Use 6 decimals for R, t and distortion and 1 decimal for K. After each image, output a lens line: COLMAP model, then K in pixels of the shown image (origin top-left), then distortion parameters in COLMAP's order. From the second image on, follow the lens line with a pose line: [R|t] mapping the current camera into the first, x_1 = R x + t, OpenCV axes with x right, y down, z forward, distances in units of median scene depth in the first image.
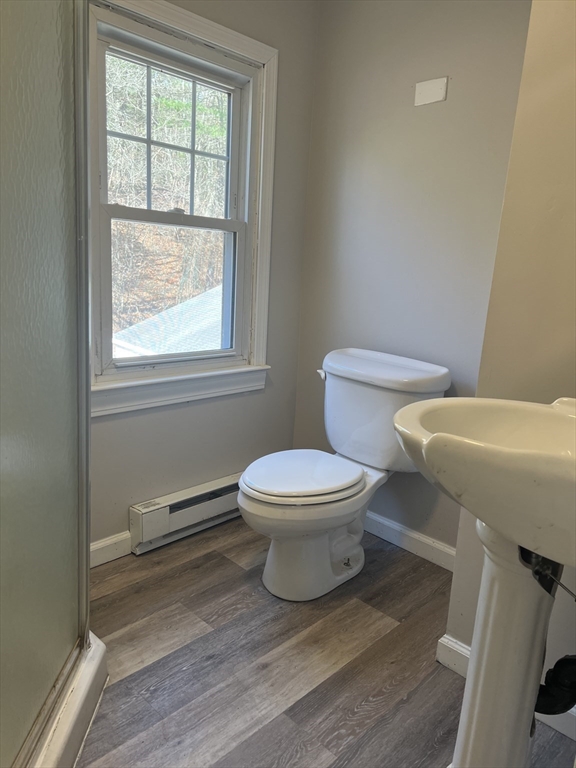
lens RADIAL K [[571.4, 0, 281.7], [0, 571.4, 381.4], [0, 0, 1]] dist [0.065871, -0.076136]
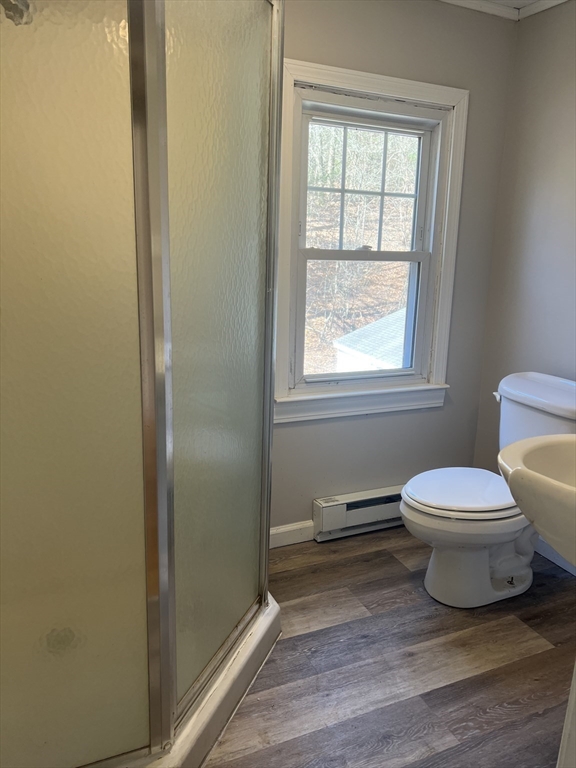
lens RADIAL K [[571.4, 0, 285.3], [0, 571.4, 386.0], [0, 0, 1]] dist [0.065871, -0.076136]
pose [[0.927705, 0.049301, -0.370045, 0.113870], [-0.047835, 0.998769, 0.013144, -0.031155], [0.370238, 0.005507, 0.928921, -0.125081]]
